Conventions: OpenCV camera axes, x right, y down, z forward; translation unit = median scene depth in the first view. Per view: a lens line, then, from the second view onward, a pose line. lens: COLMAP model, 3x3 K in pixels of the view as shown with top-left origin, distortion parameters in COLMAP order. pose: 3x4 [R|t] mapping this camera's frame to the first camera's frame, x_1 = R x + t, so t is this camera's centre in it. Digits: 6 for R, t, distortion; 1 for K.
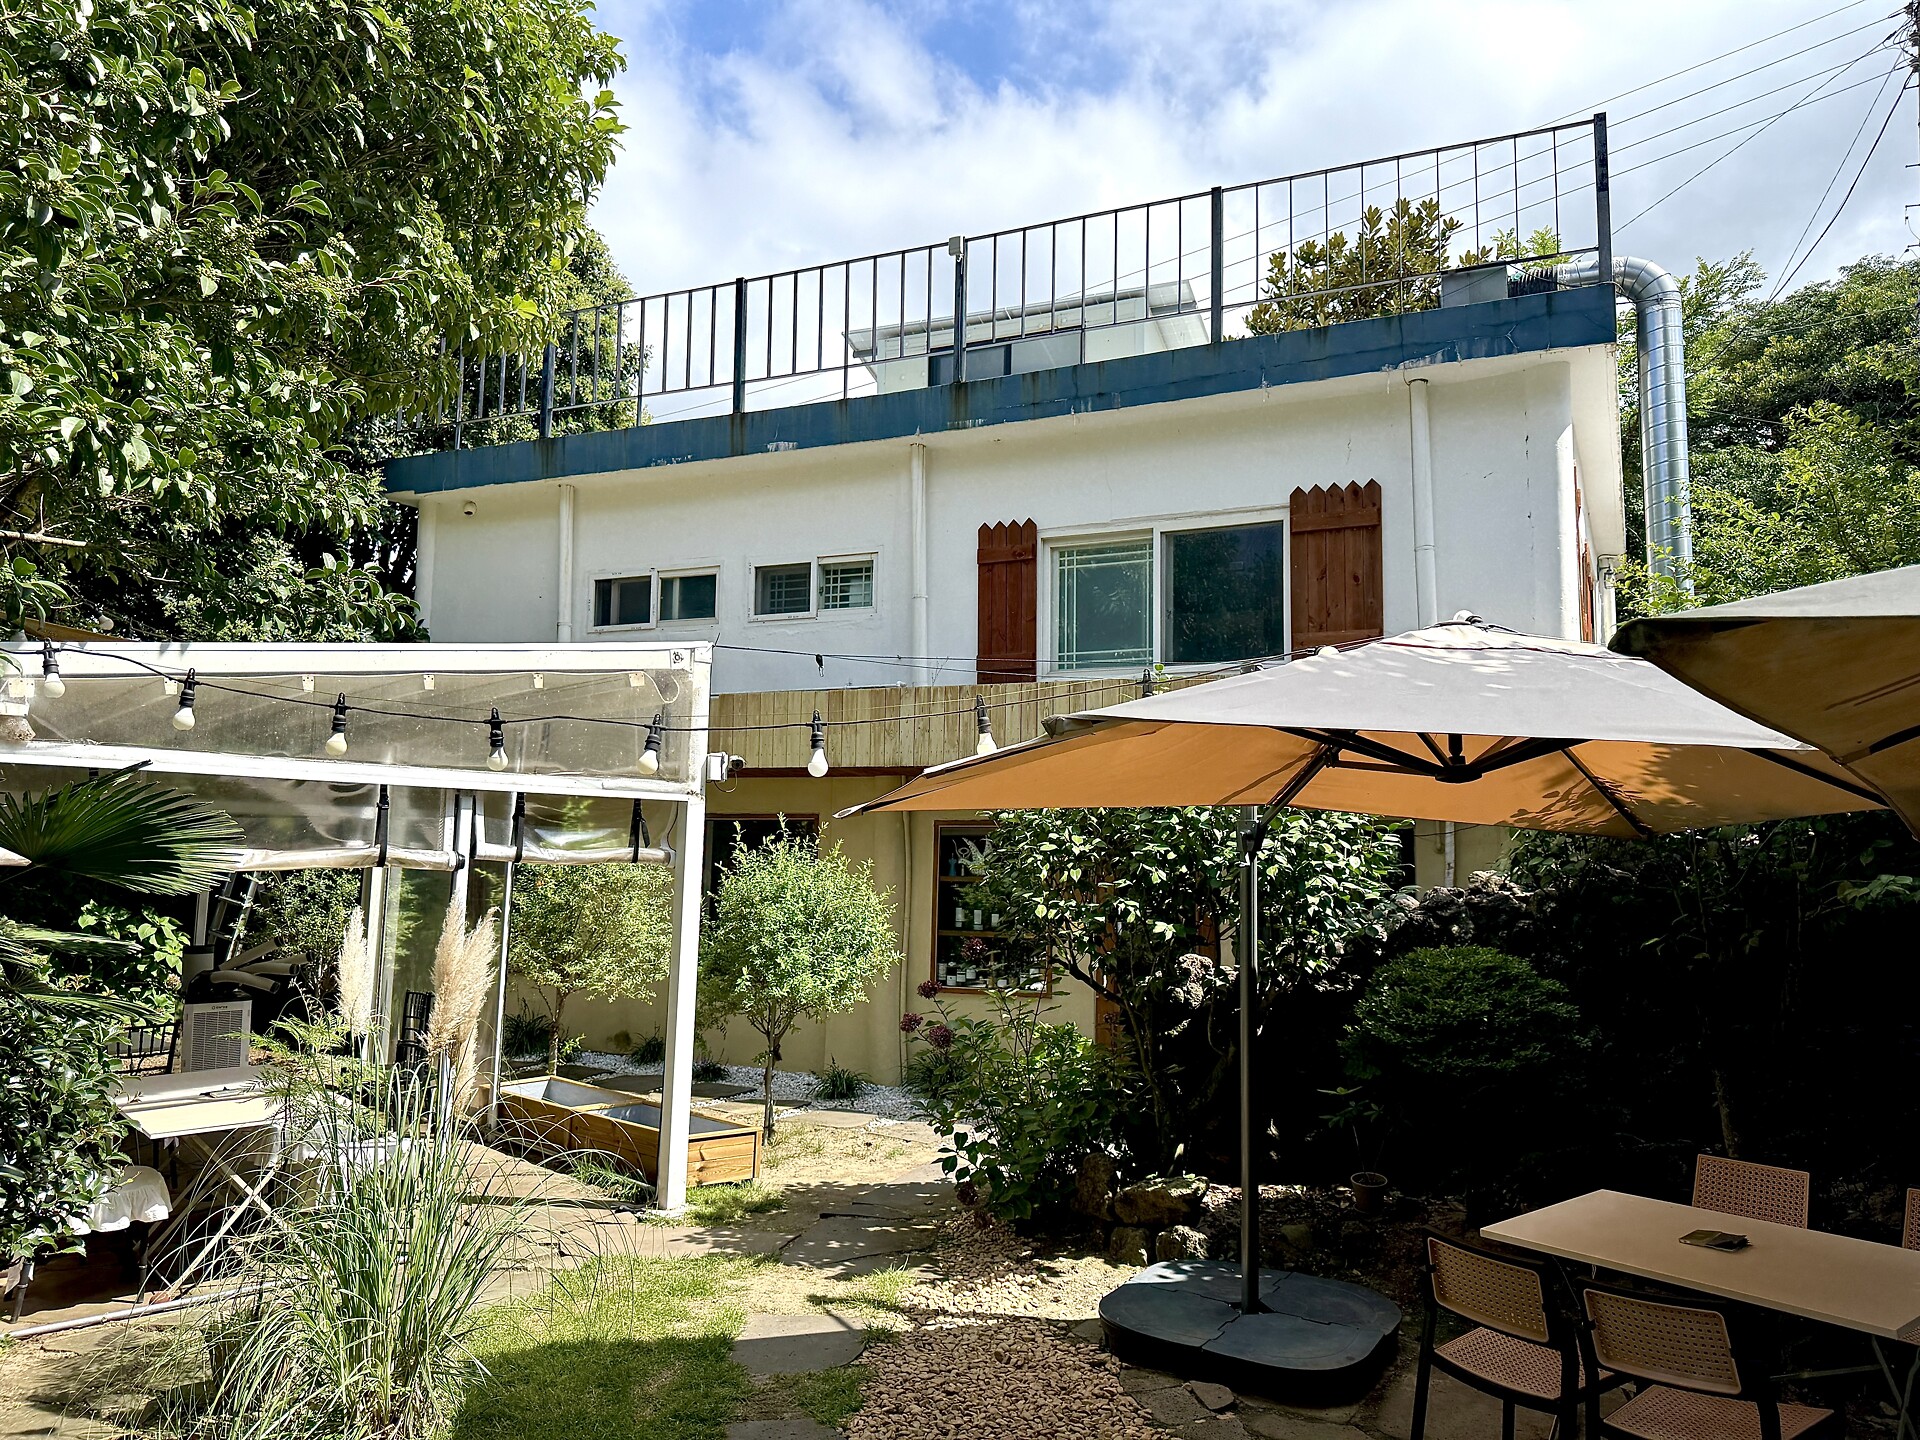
lens RADIAL K [[1320.8, 0, 957.0], [0, 1320.8, 715.5], [0, 0, 1]] dist [-0.008446, -0.002613]
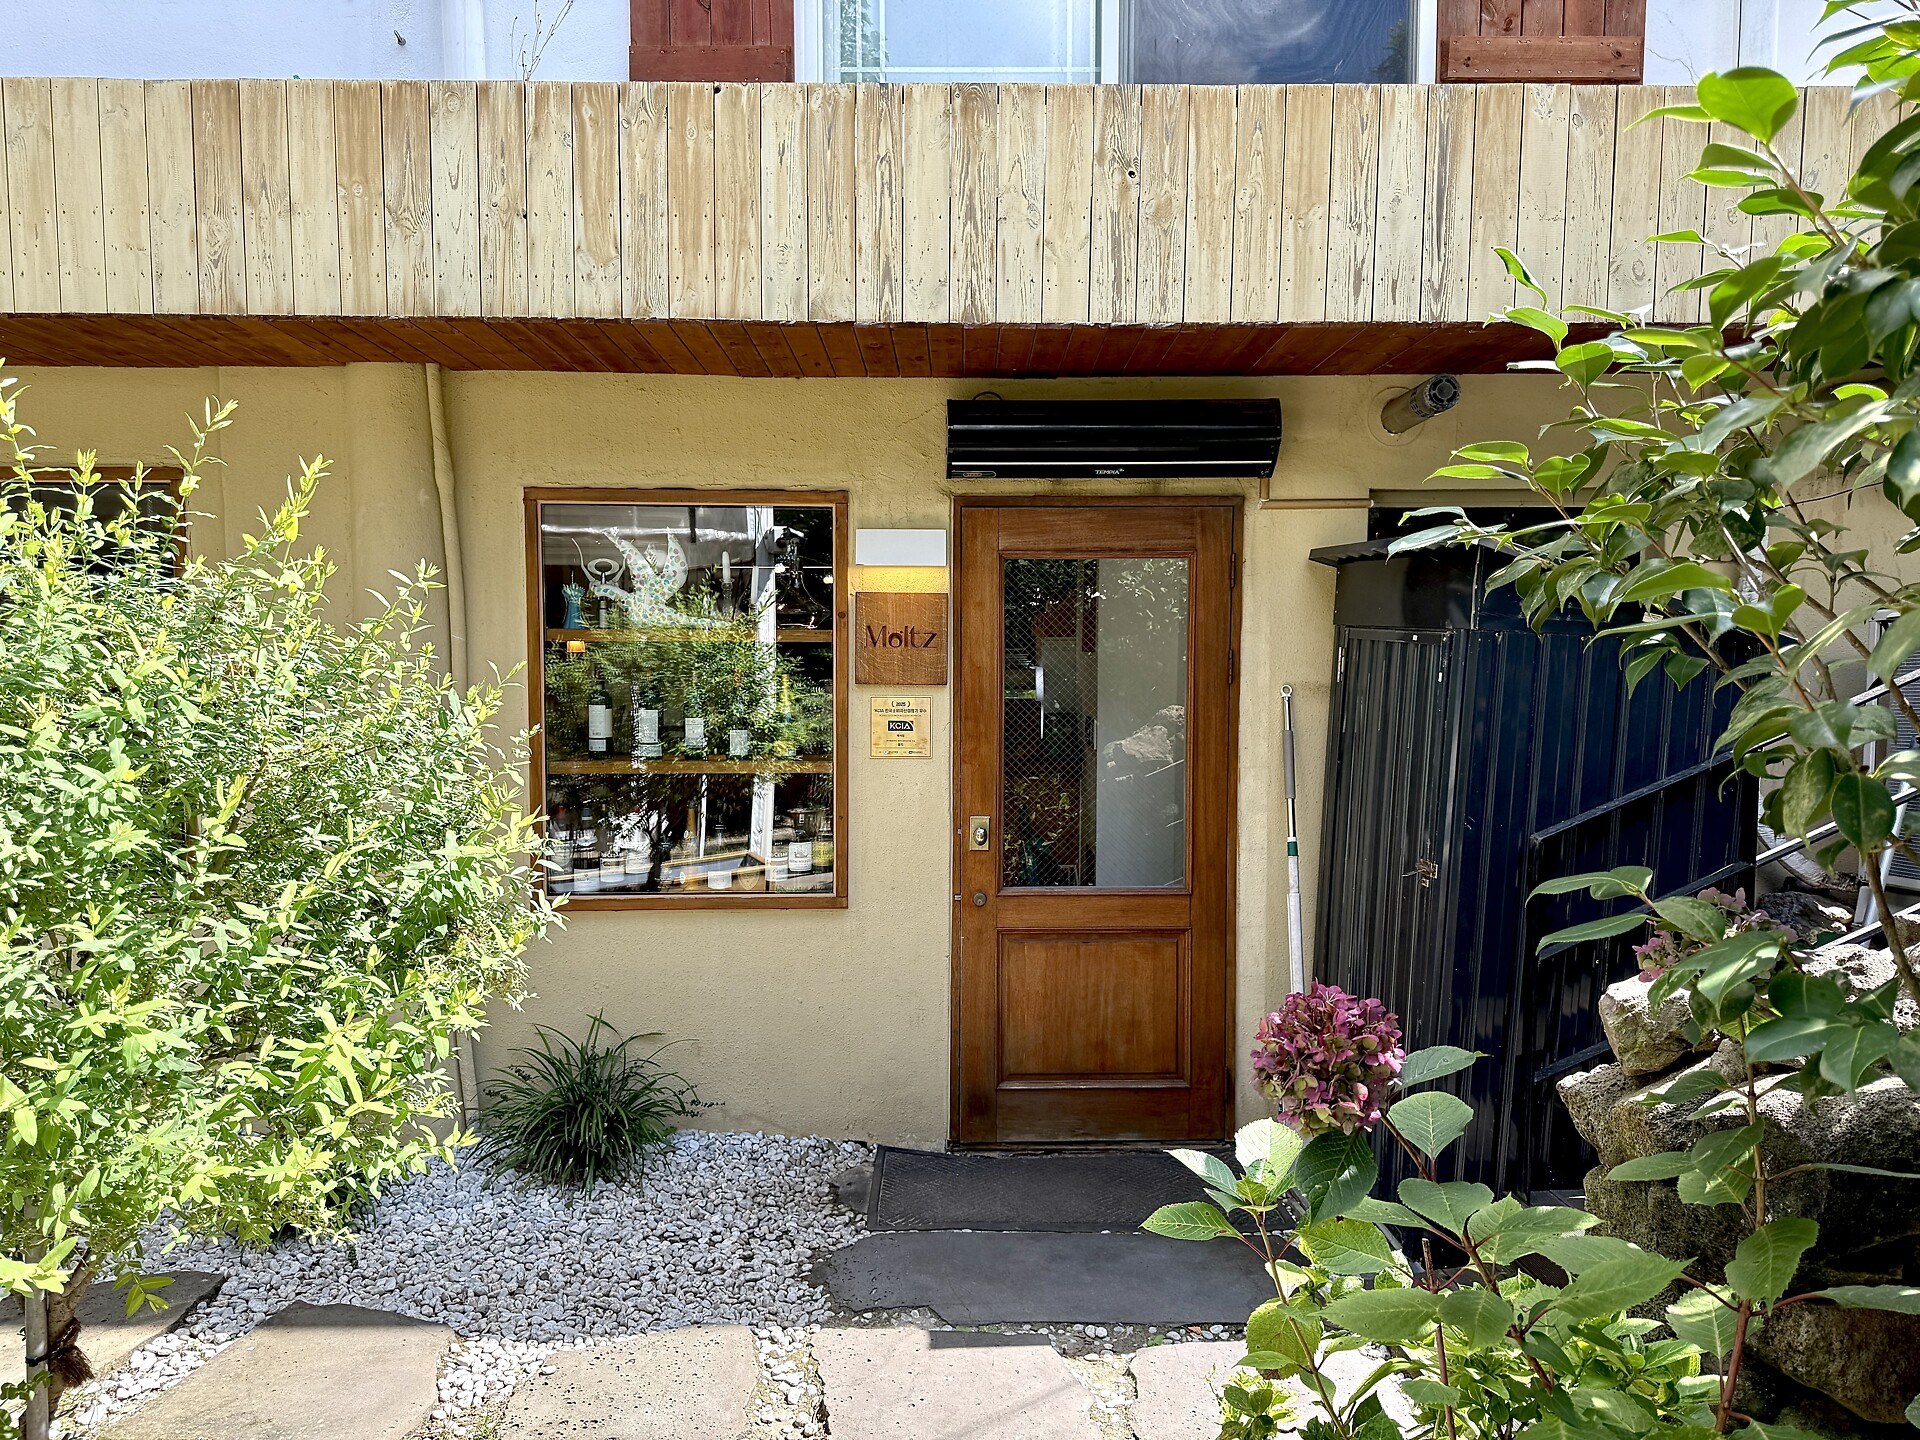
lens RADIAL K [[1320.8, 0, 961.5], [0, 1320.8, 720.7], [0, 0, 1]] dist [-0.008446, -0.002613]
pose [[0.908345, -0.049789, 0.415248, -0.066300], [-0.029126, 0.982947, 0.181569, 0.074813], [-0.417207, -0.177022, 0.891404, 0.600140]]
